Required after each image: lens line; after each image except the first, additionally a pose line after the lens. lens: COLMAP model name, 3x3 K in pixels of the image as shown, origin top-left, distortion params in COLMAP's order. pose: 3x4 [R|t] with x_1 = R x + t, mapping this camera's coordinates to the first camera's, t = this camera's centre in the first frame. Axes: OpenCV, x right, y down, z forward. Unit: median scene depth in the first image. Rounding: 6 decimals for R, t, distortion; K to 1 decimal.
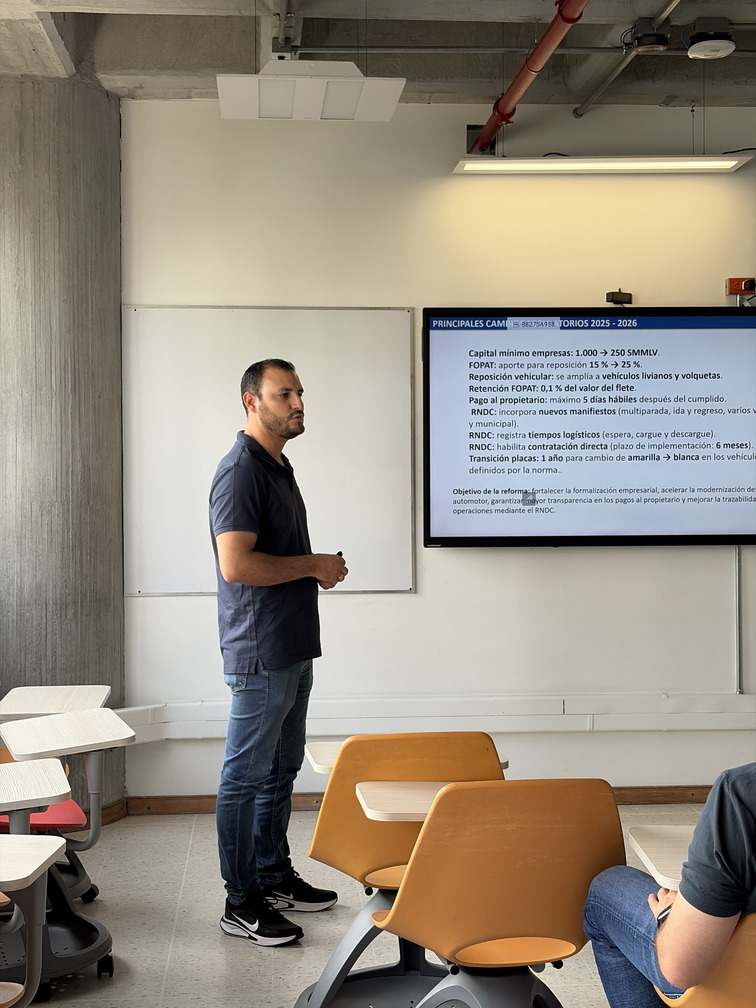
lens RADIAL K [[1553.8, 0, 377.4], [0, 1553.8, 507.4], [0, 0, 1]] dist [0.155572, 0.000000]
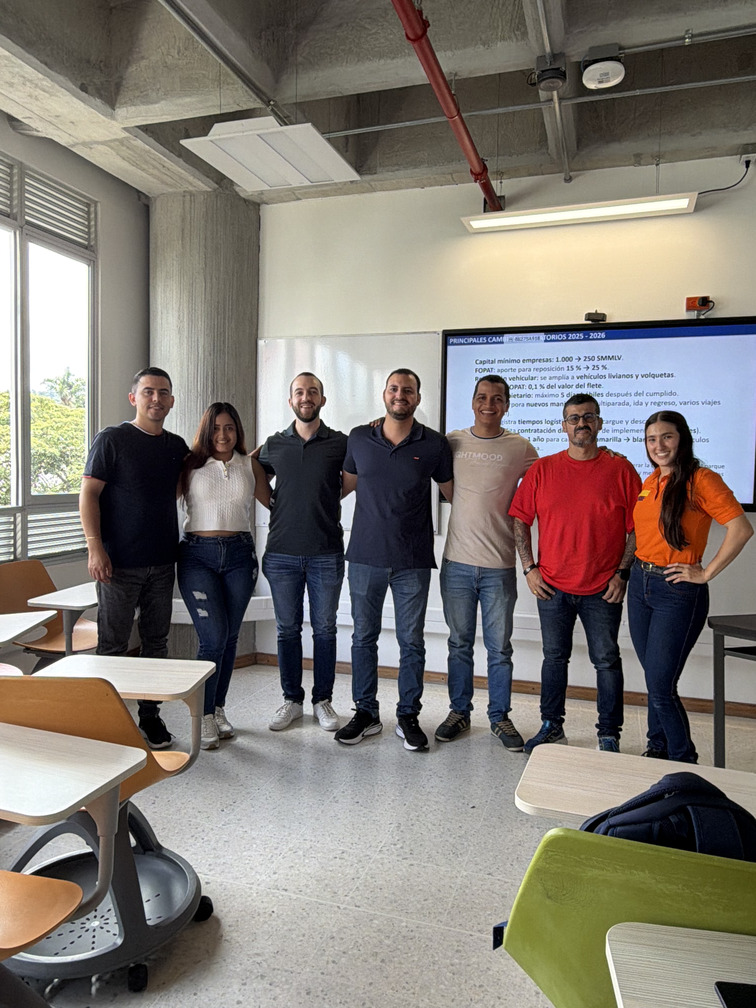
lens RADIAL K [[723.6, 0, 377.0], [0, 723.6, 497.7], [0, 0, 1]] dist [0.009267, 0.003802]
pose [[0.927953, 0.038736, -0.370679, 0.218252], [-0.023261, 0.998665, 0.046130, -0.006922], [0.371971, -0.034184, 0.927615, 0.369883]]
